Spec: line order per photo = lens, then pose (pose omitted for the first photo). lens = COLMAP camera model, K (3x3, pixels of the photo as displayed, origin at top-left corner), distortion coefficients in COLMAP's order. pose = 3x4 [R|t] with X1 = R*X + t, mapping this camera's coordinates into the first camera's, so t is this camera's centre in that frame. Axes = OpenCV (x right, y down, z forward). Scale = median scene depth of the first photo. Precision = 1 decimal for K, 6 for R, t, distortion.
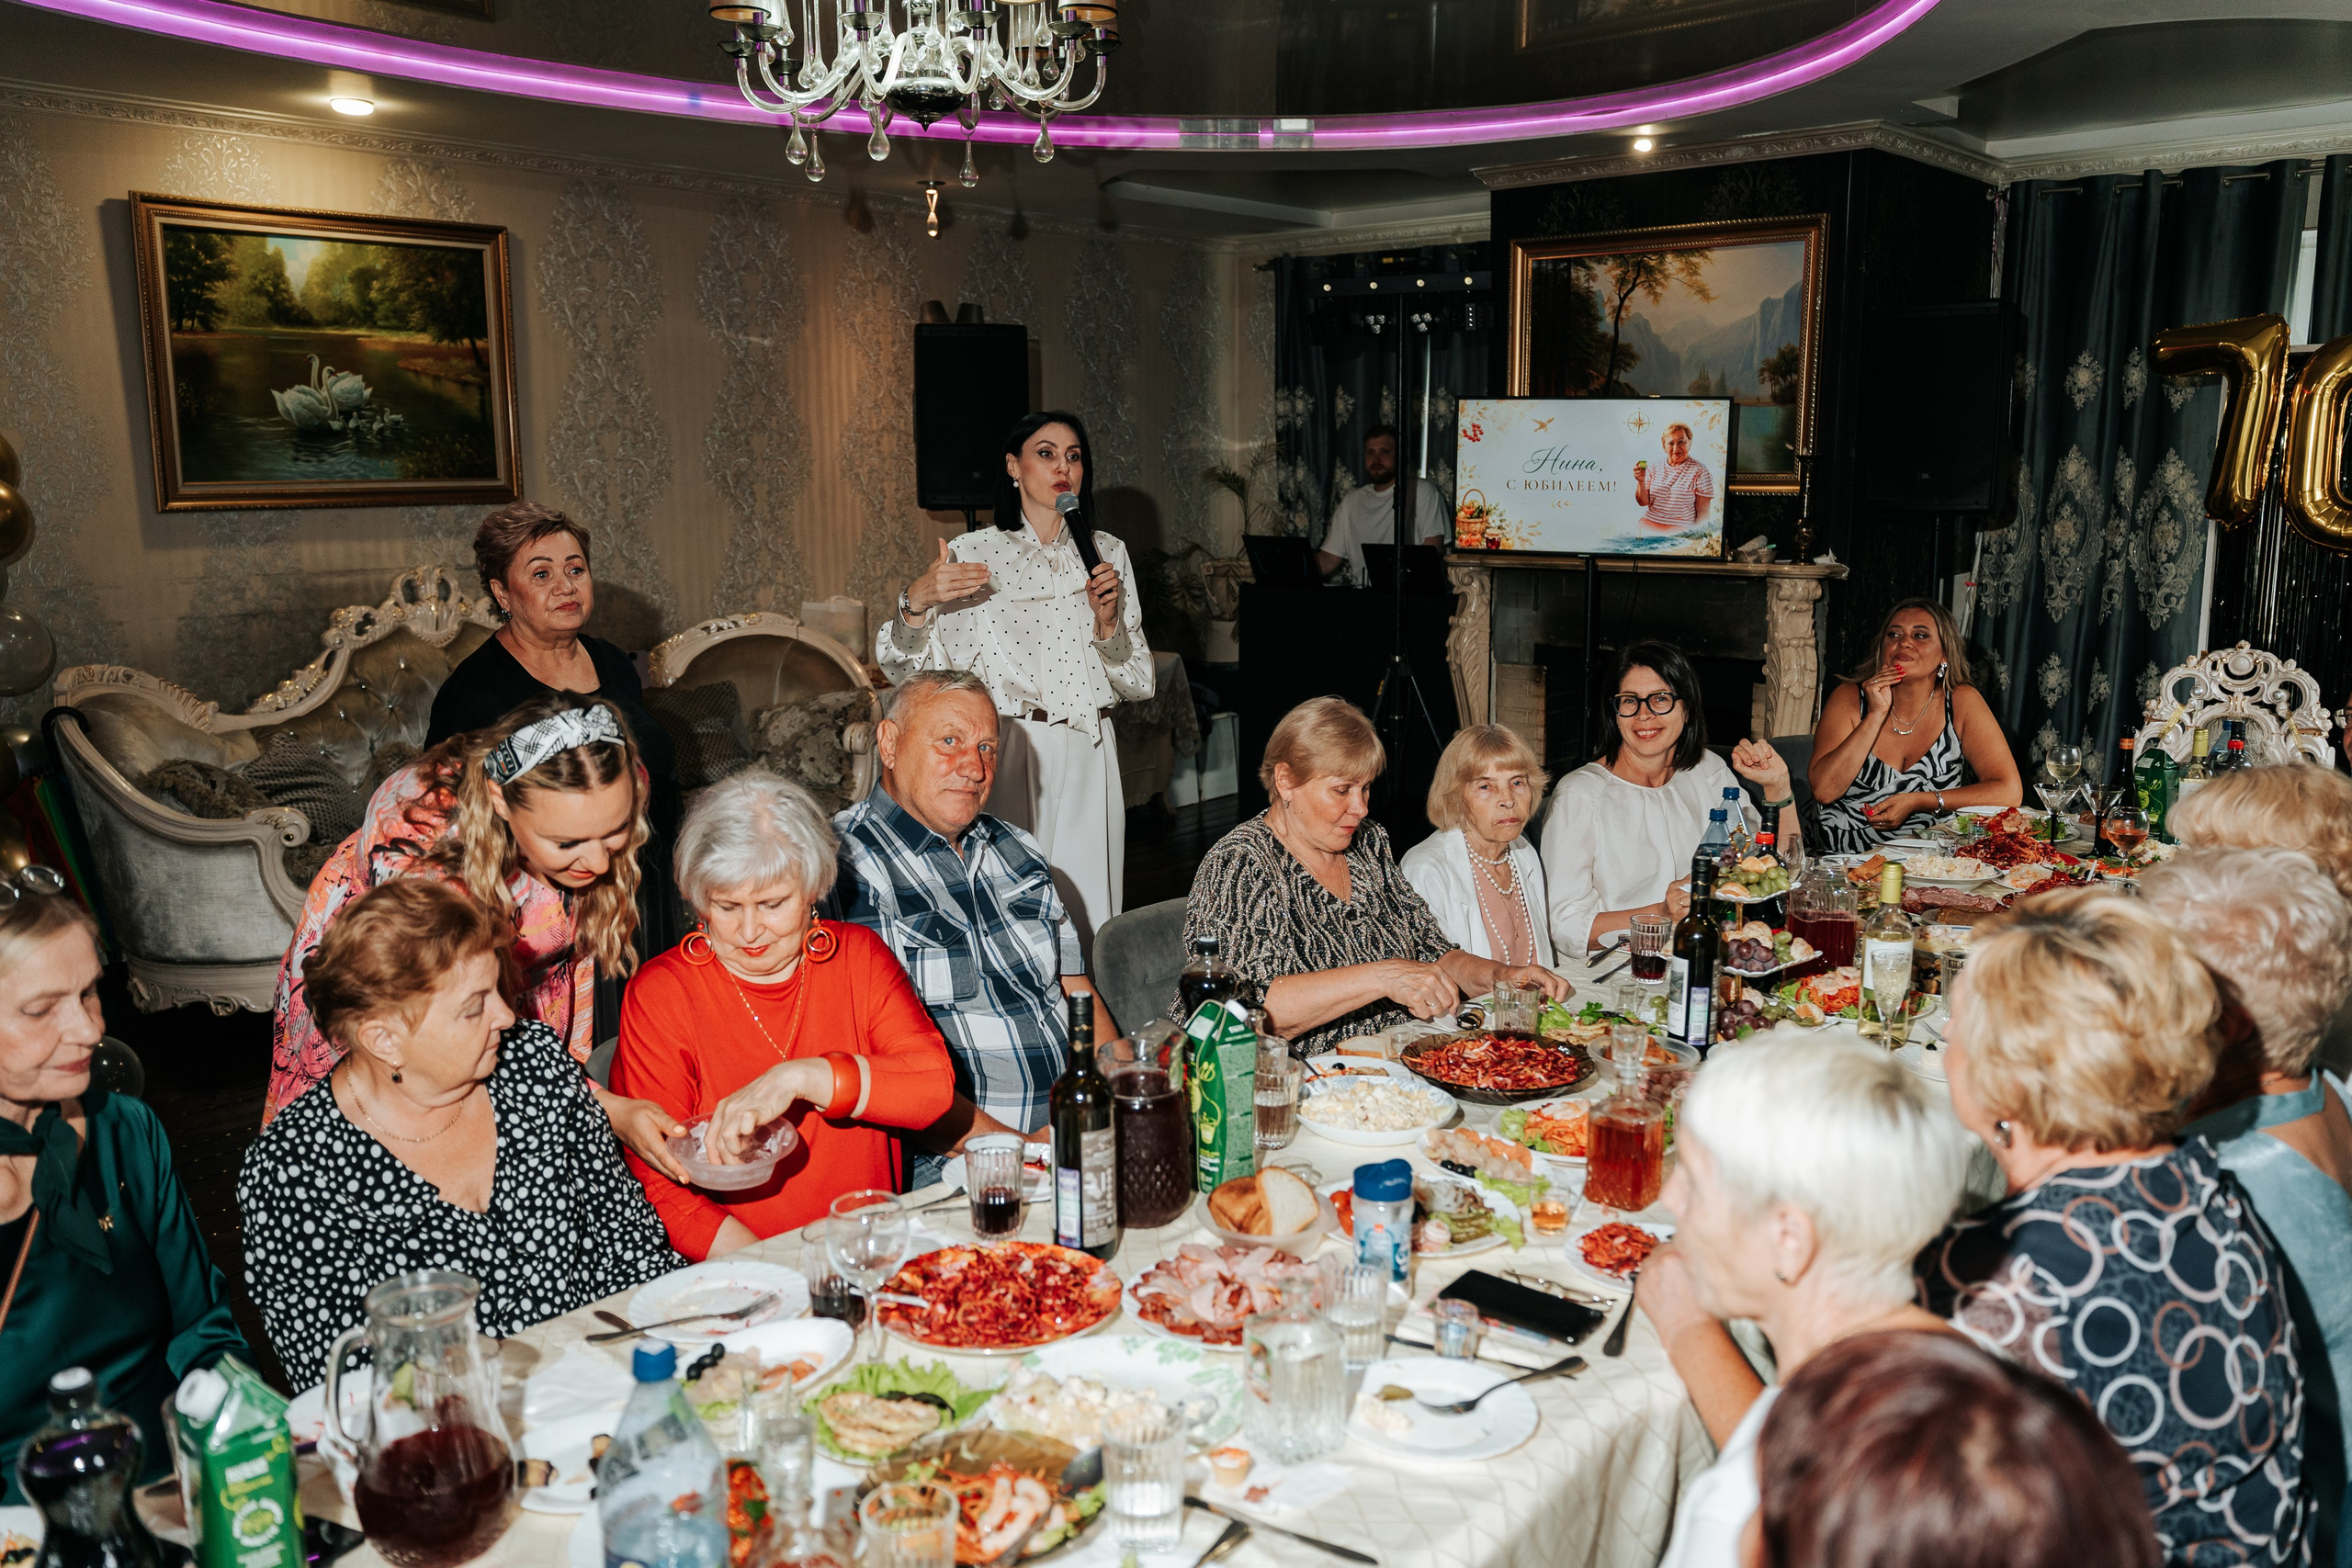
lens RADIAL K [[1894.6, 0, 1170.6], [0, 1894.6, 806.4], [0, 0, 1]] dist [-0.022080, 0.023482]
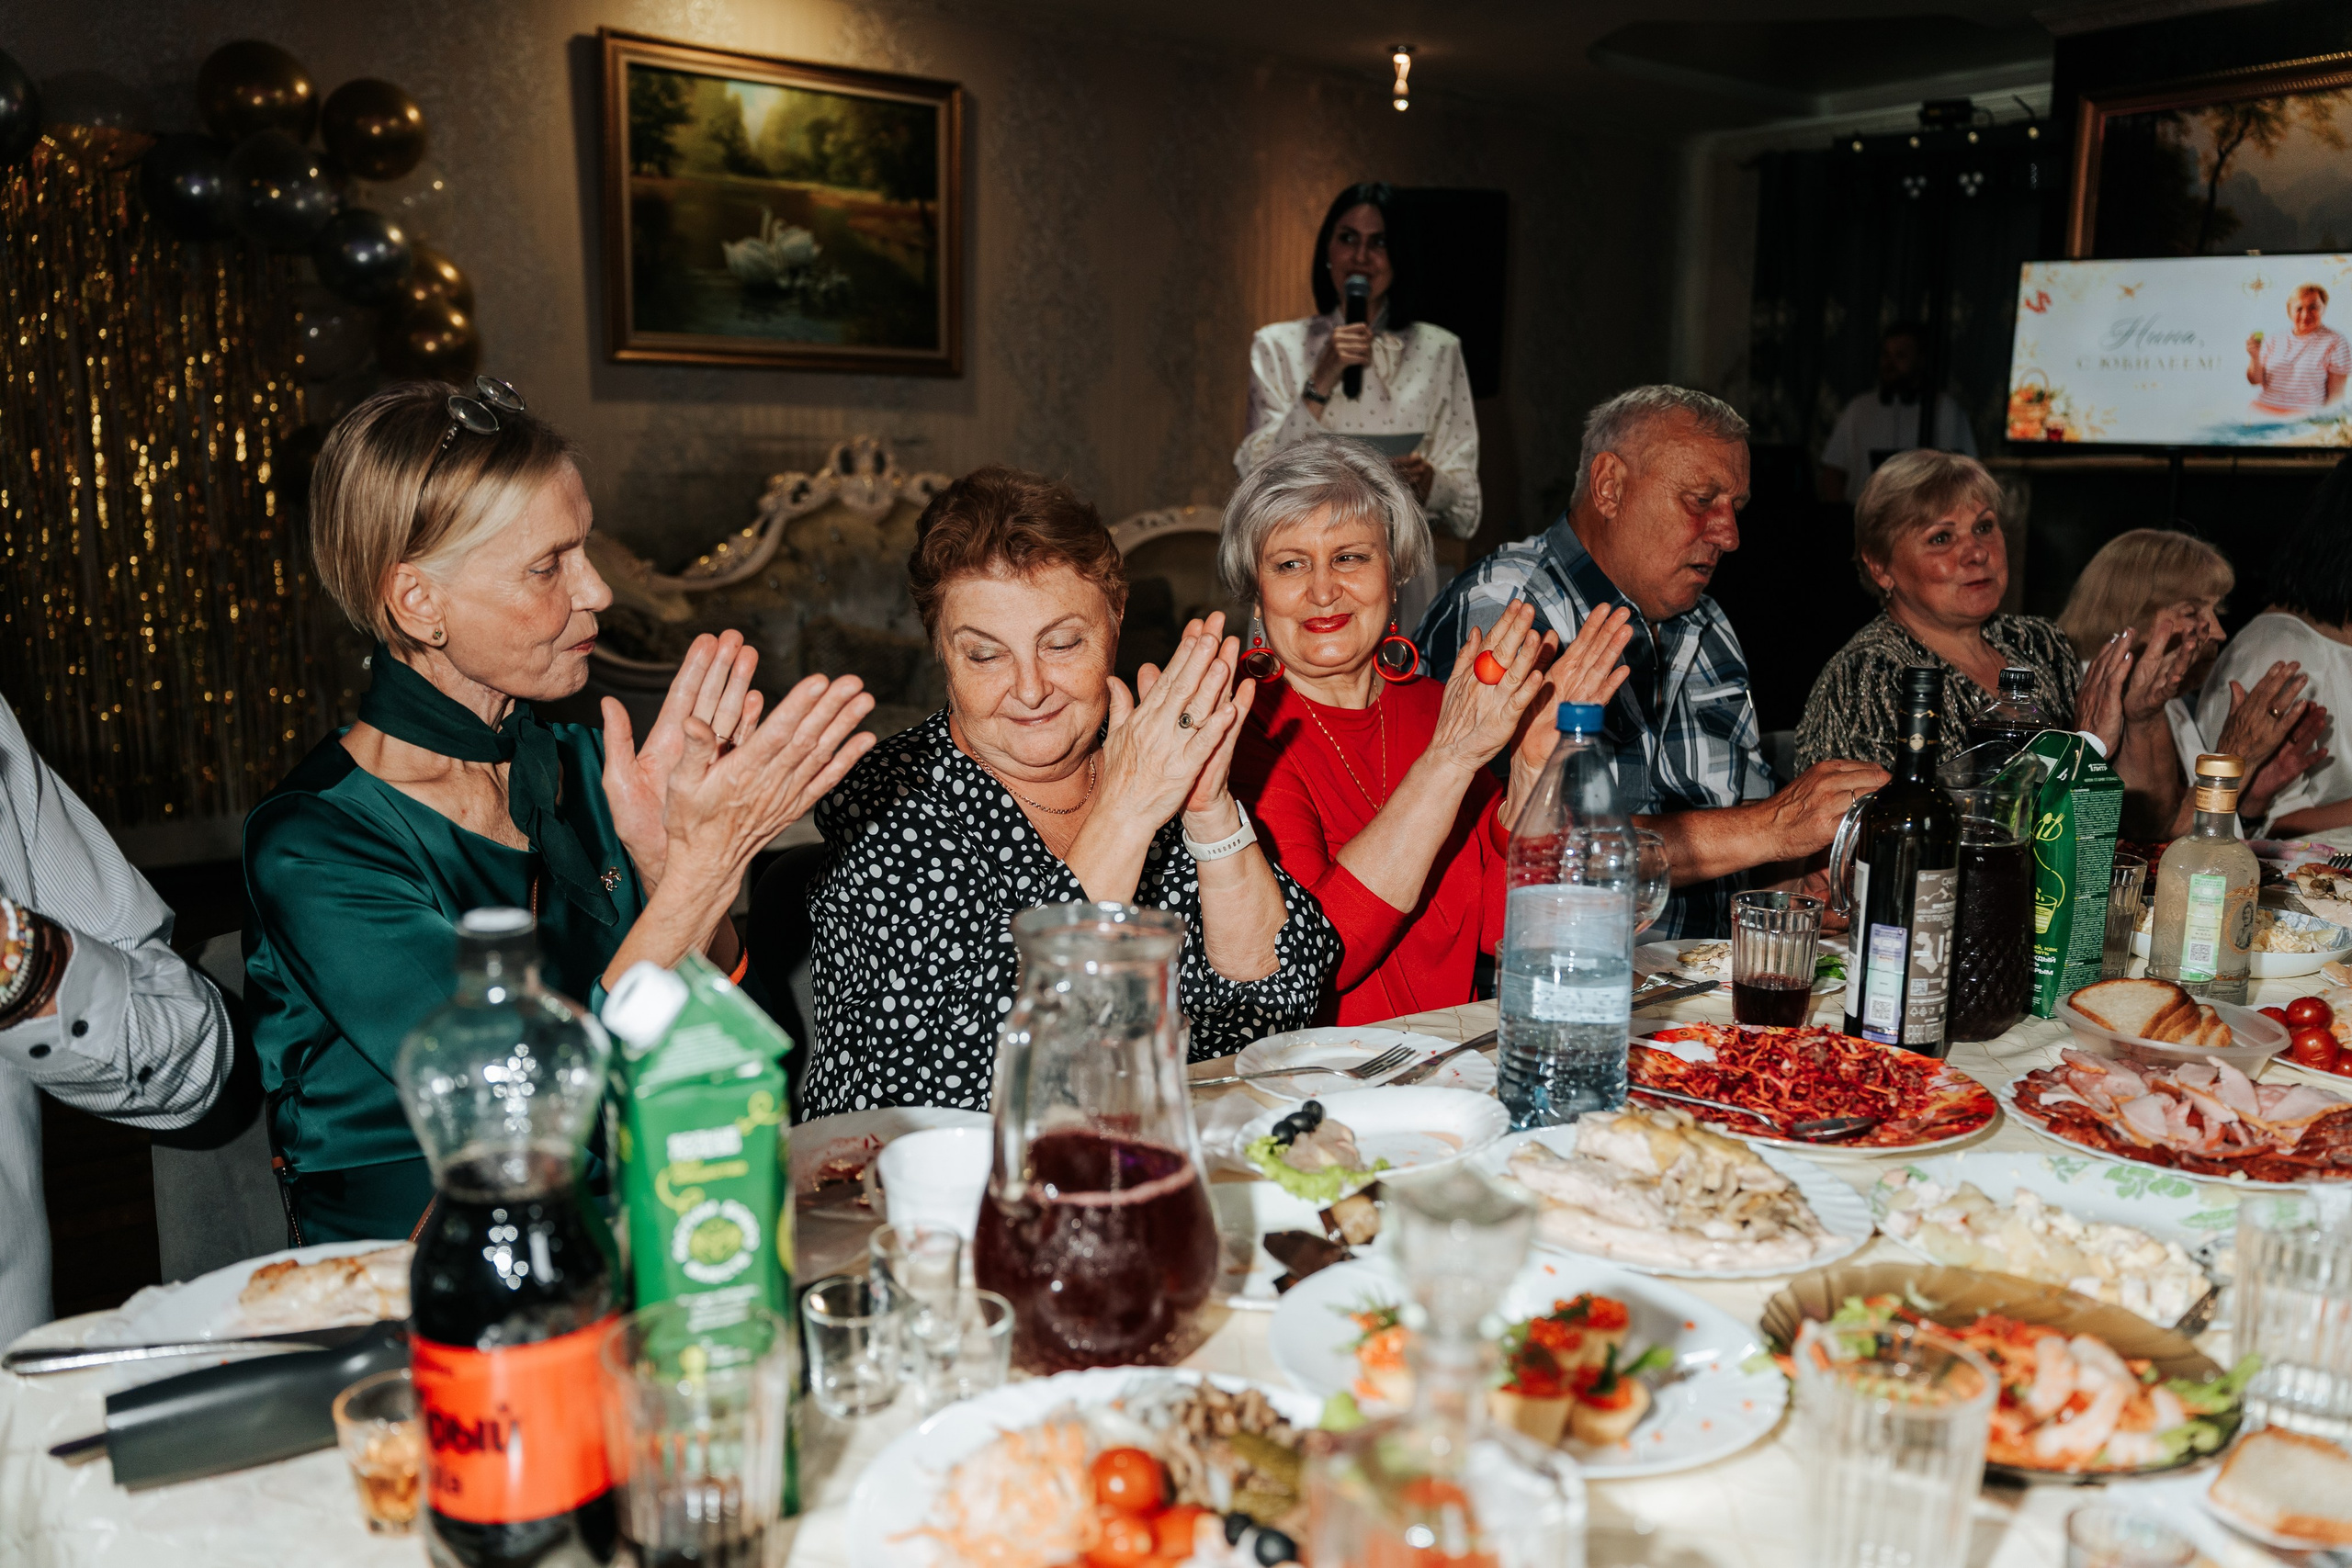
lens RADIAL K [[1894.6, 0, 1170.6], [0, 1894.6, 806.4], [0, 0, 1]] dist [-0.022080, 0.023482]
pose [[0.981484, 0.052107, -0.184320, -0.057905], [-0.052851, 0.998602, 0.000874, 0.051687], [0.184107, 0.008884, 0.982866, 0.094296]]
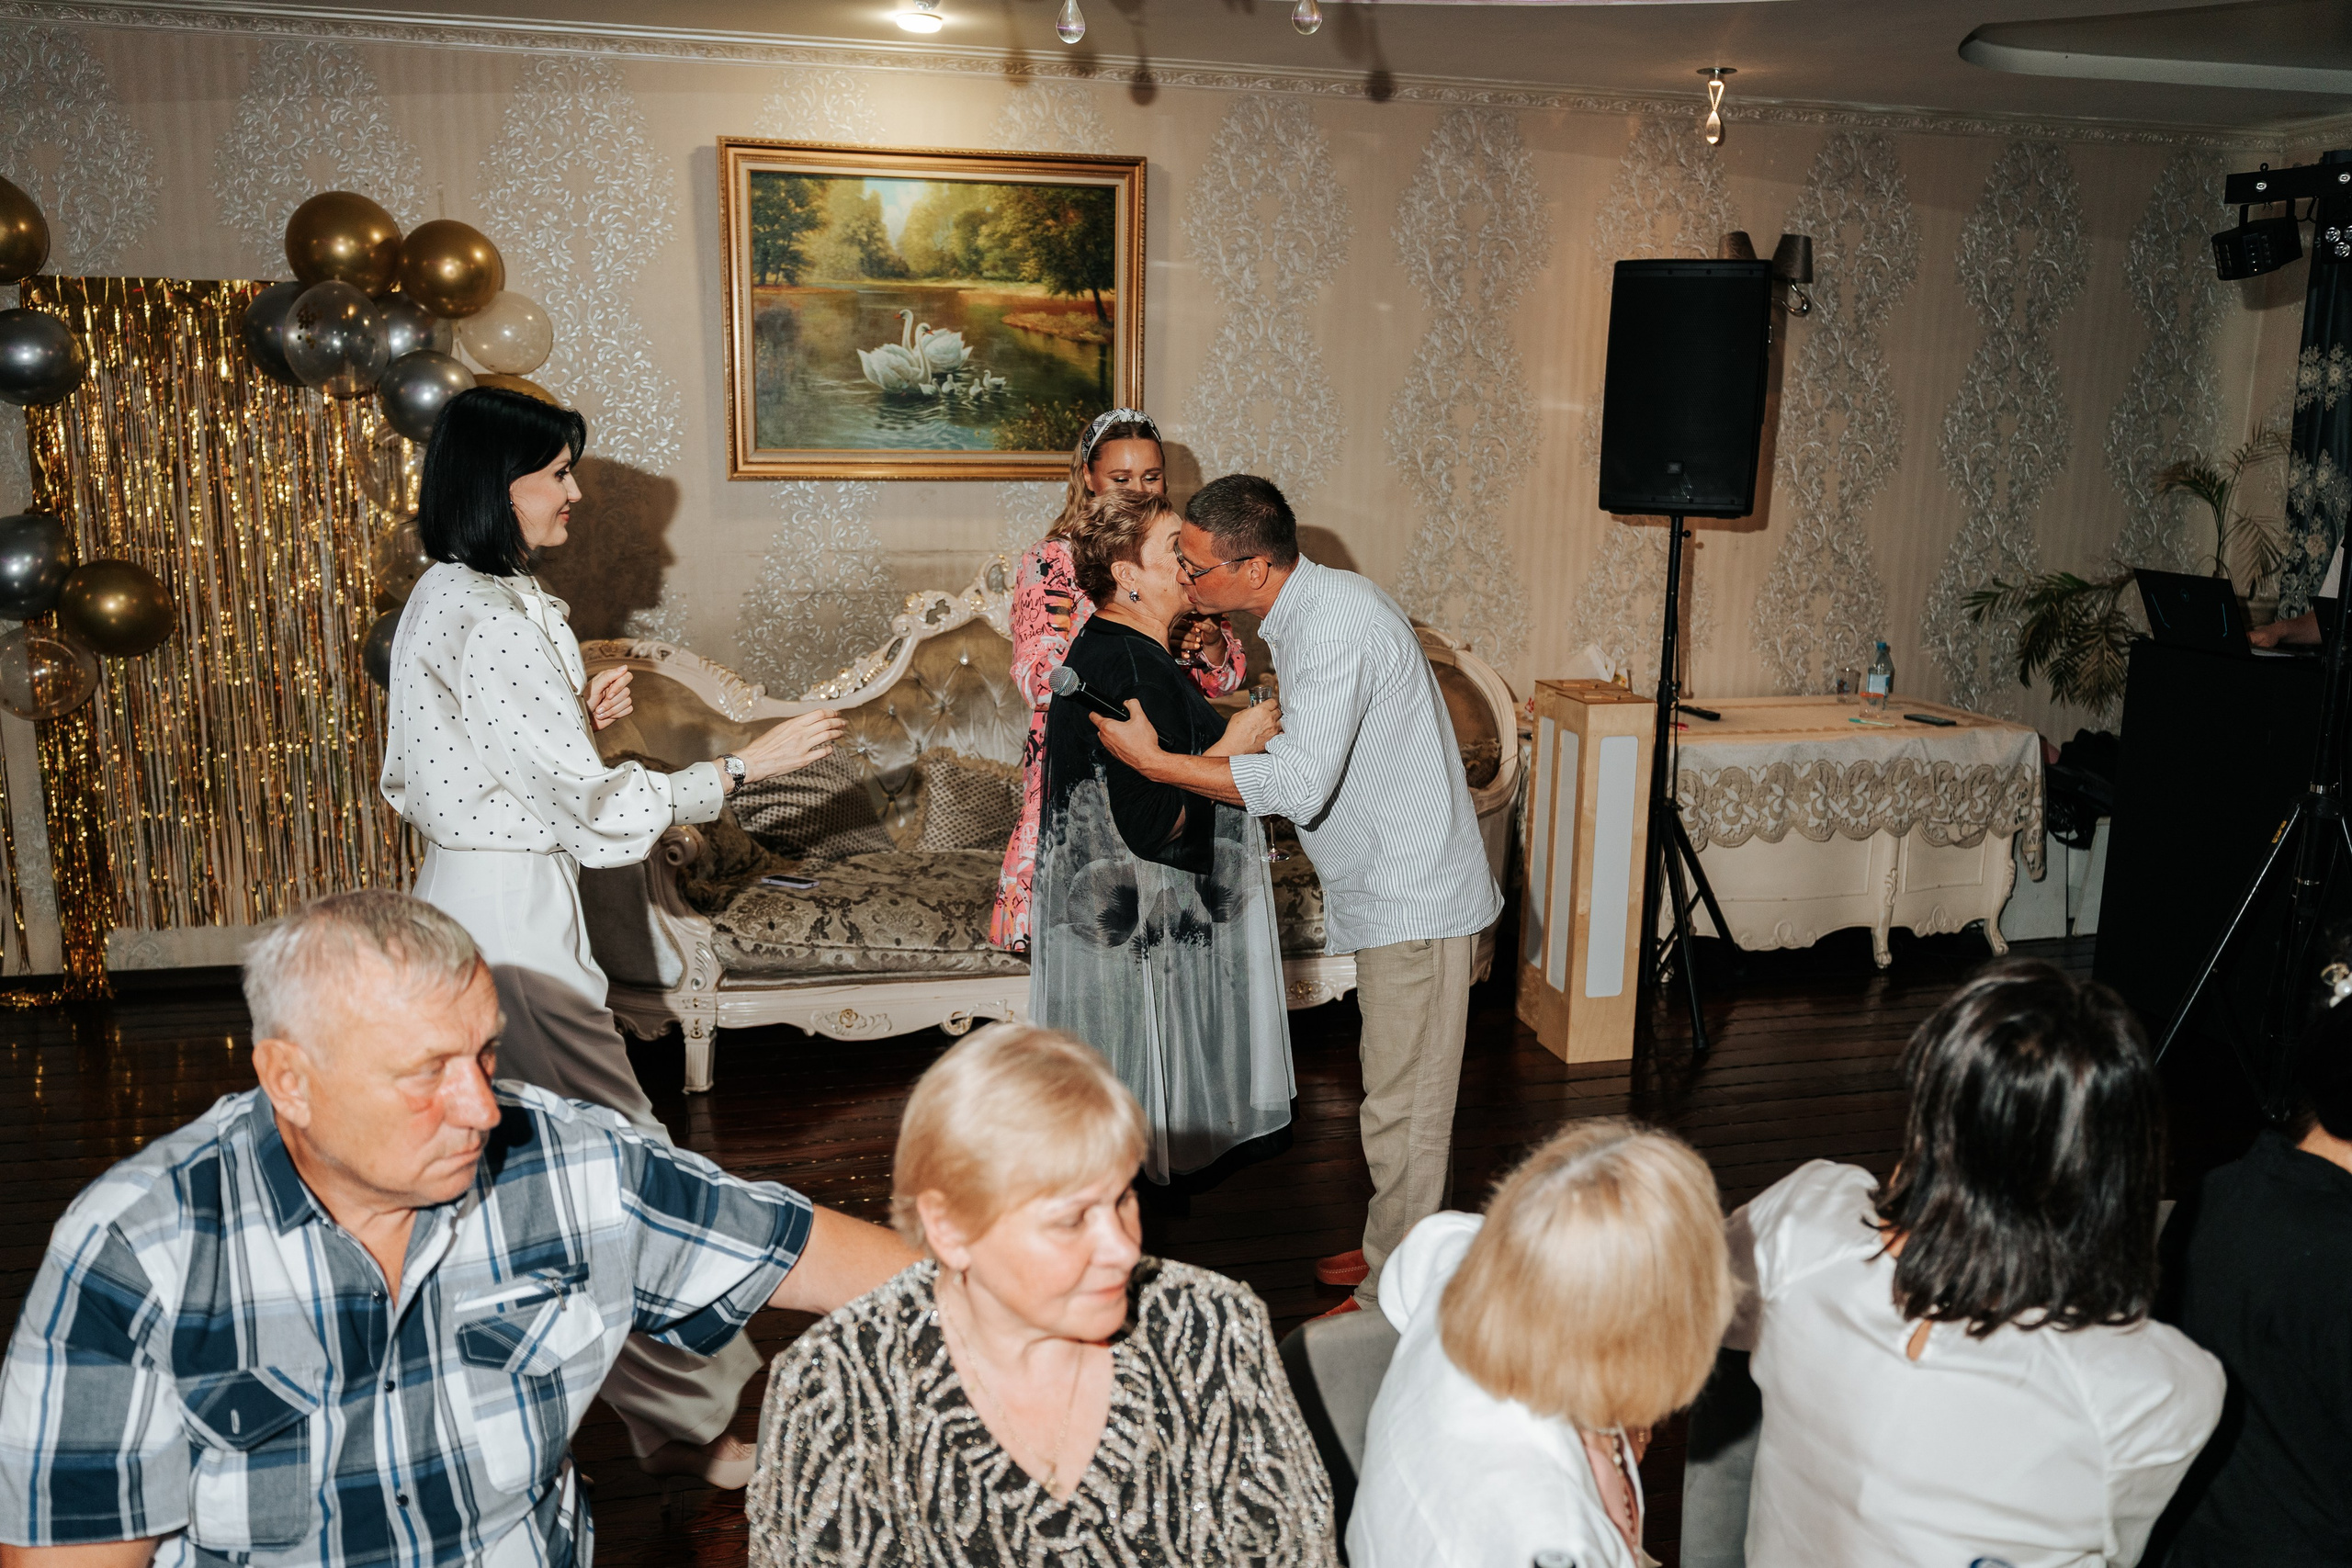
lens RADIAL K [[1894.6, 0, 1170.6], [0, 1894.6, 806.4], [0, 0, 1]] dist [-0.022080, 0.023482]
pose [[0.822517, 0.136427, -0.552136, 0.174515], [-0.122435, 0.990516, 0.062356, -0.074963], [0.555406, 0.016312, 0.831419, 0.316631]]
